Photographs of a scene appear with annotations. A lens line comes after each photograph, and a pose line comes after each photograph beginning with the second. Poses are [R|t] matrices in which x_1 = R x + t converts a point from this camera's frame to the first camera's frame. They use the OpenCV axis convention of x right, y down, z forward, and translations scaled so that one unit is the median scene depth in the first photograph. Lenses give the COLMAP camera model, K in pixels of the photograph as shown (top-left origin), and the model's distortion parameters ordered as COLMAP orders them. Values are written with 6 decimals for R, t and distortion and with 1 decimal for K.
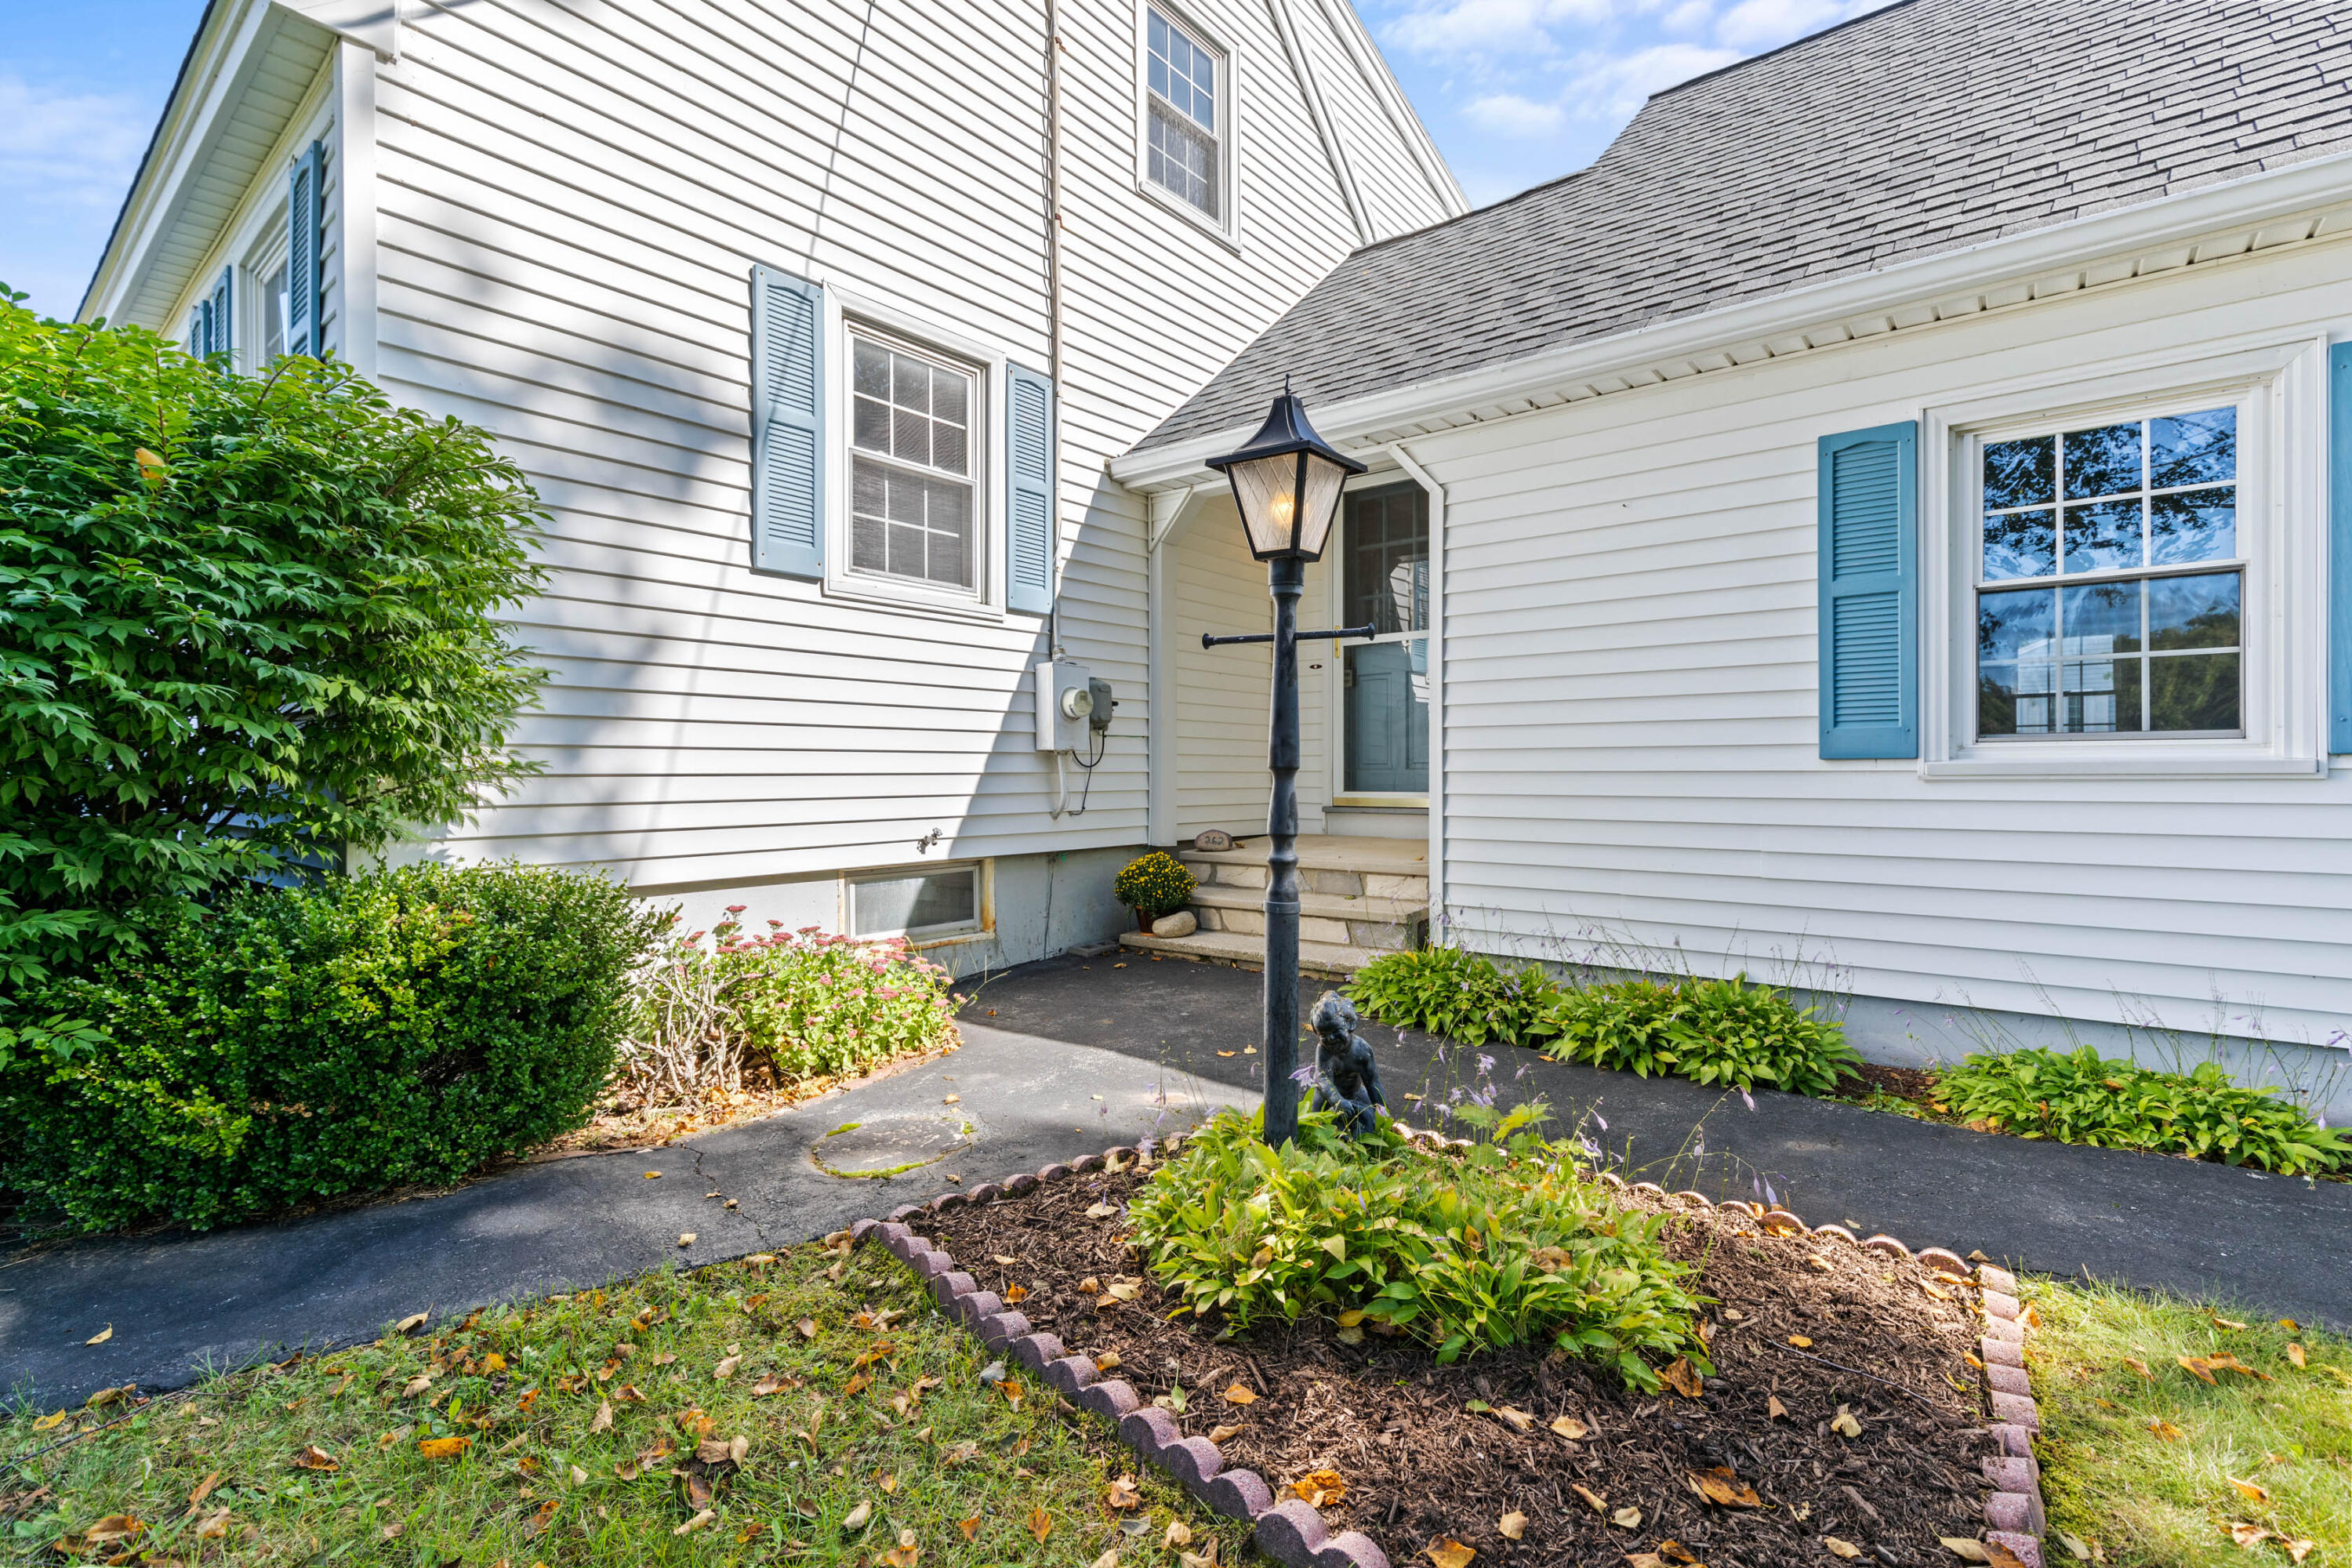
lens RADIAL K [[1074.9, 0, 1174.2], [0, 1074.9, 782.4], [0, 0, 1]] dist [-0.004076, 0.003302]
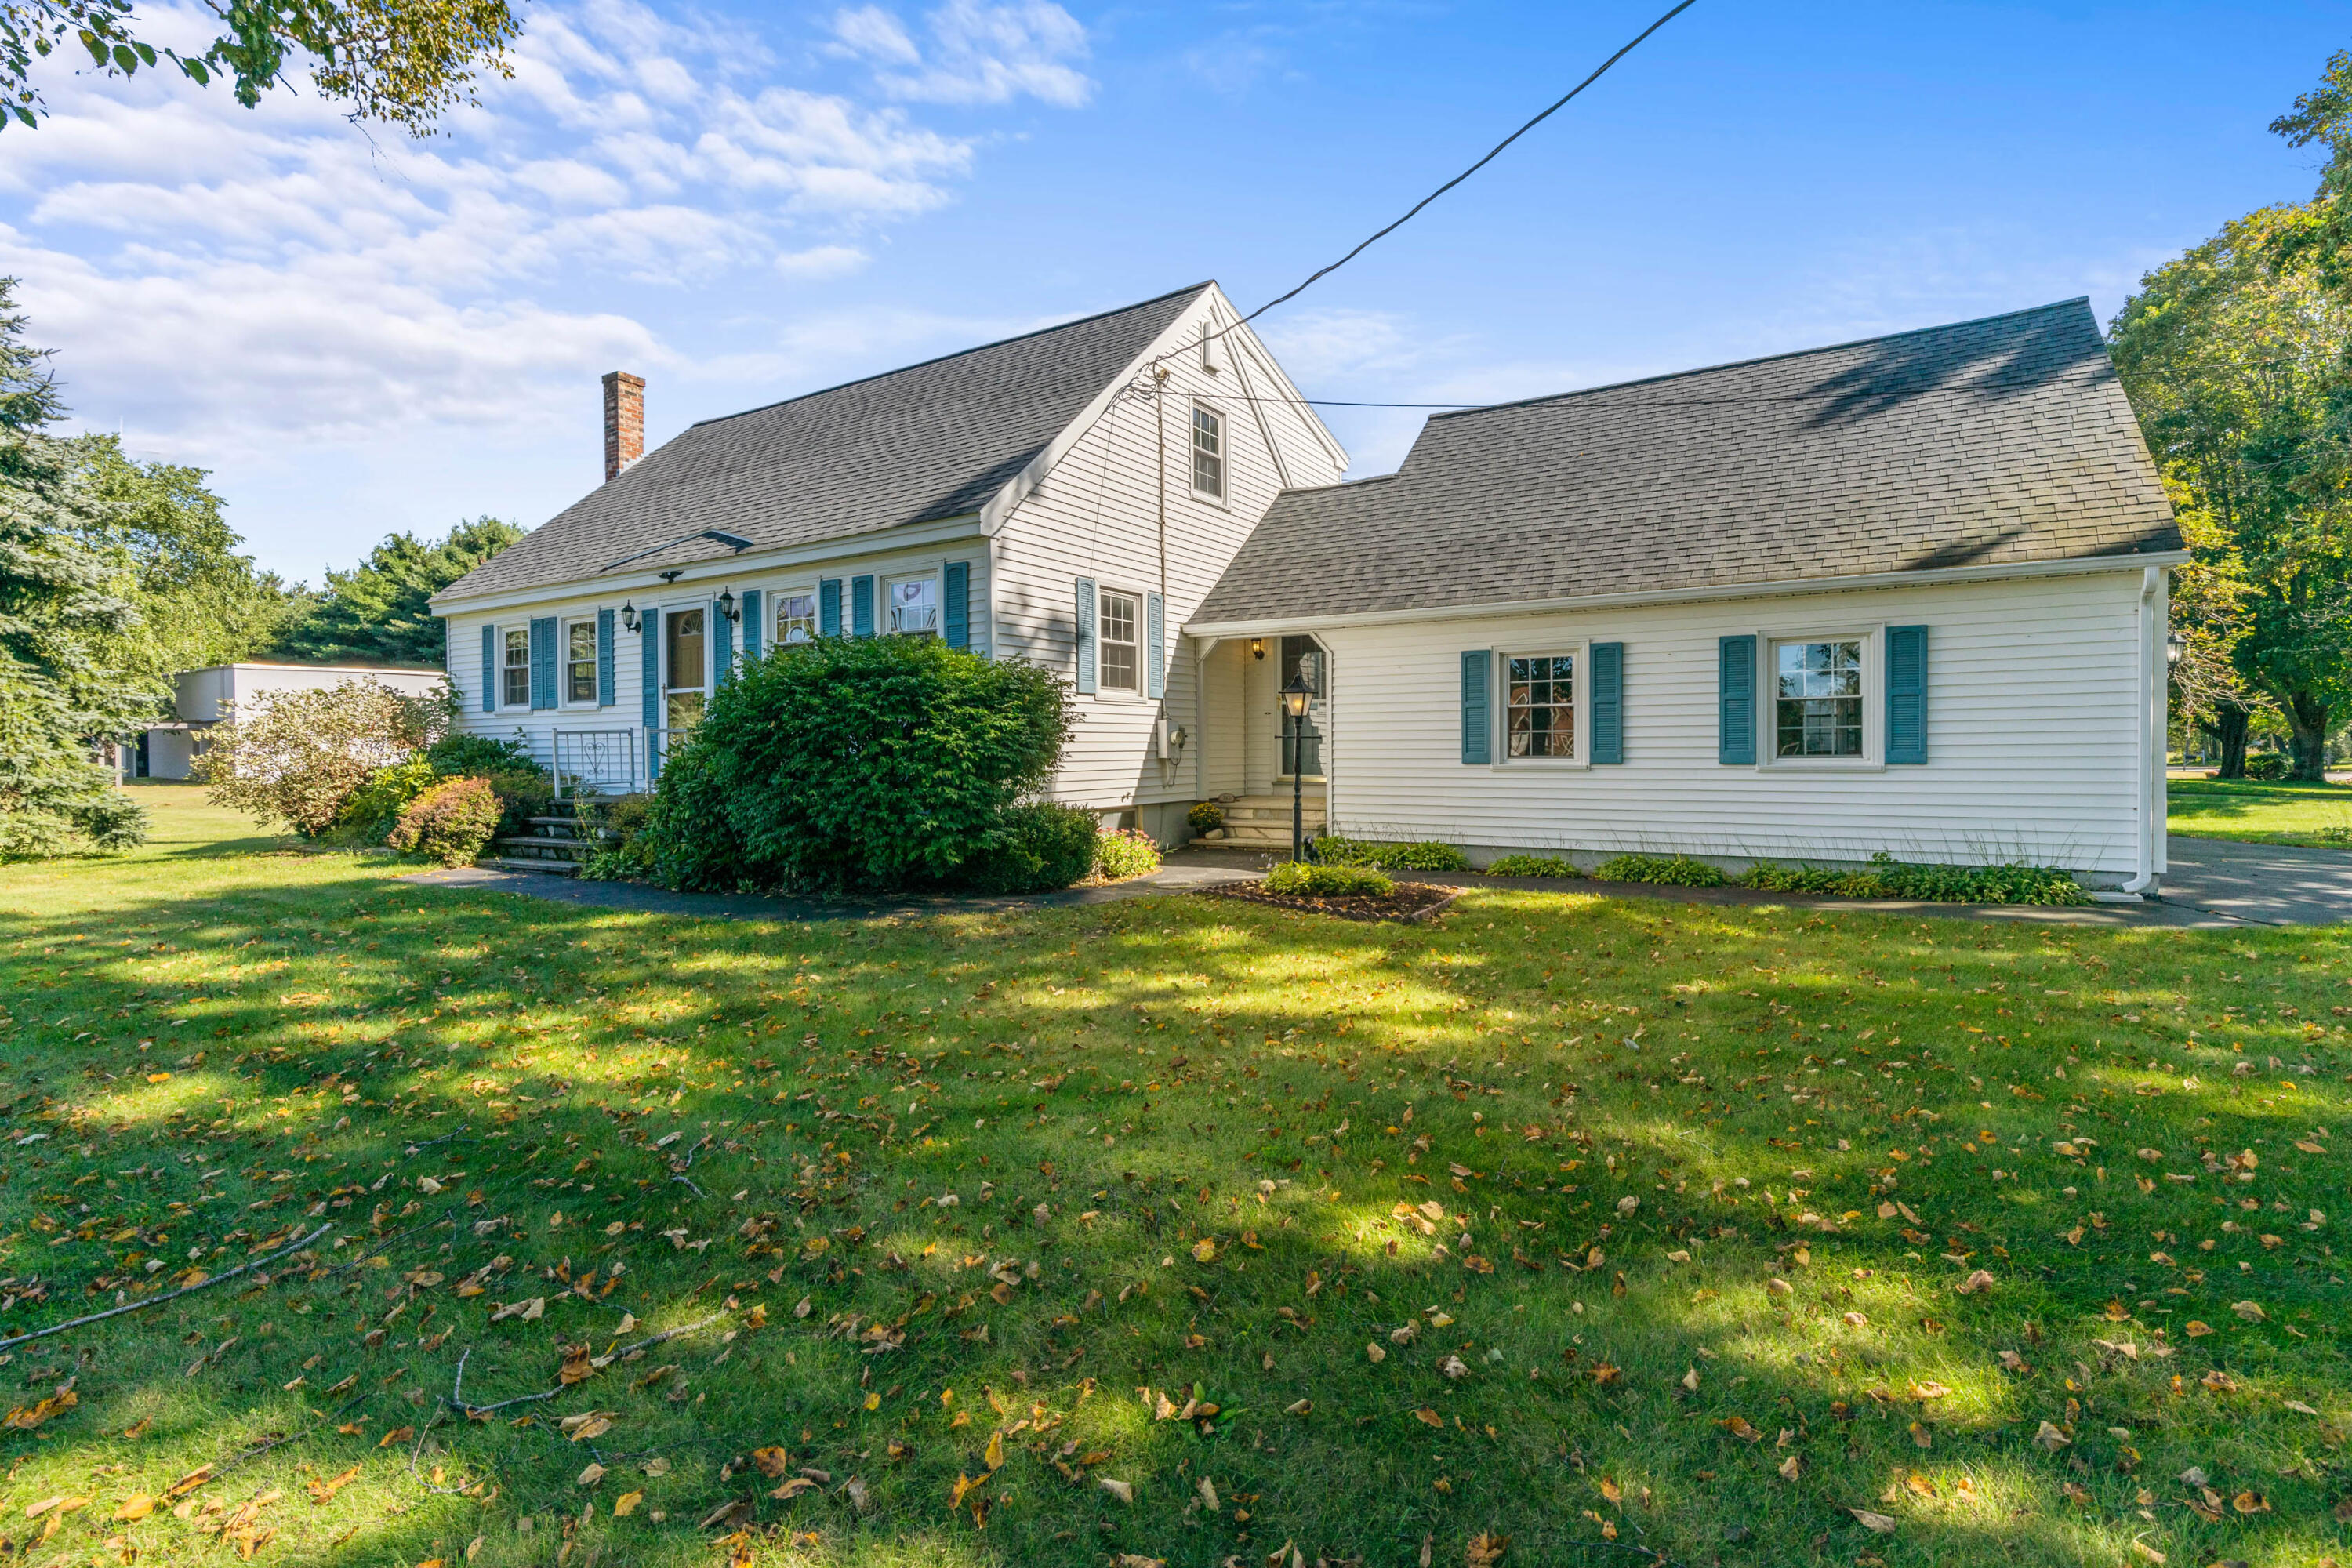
lens RADIAL K [[1074.9, 0, 1175.7], [0, 1074.9, 780.3], [0, 0, 1]] dist [-0.004076, 0.003302]
pose [[0.991444, -0.007748, 0.130303, -0.393538], [0.005424, 0.999820, 0.018183, -0.024615], [-0.130420, -0.017321, 0.991307, -1.290948]]
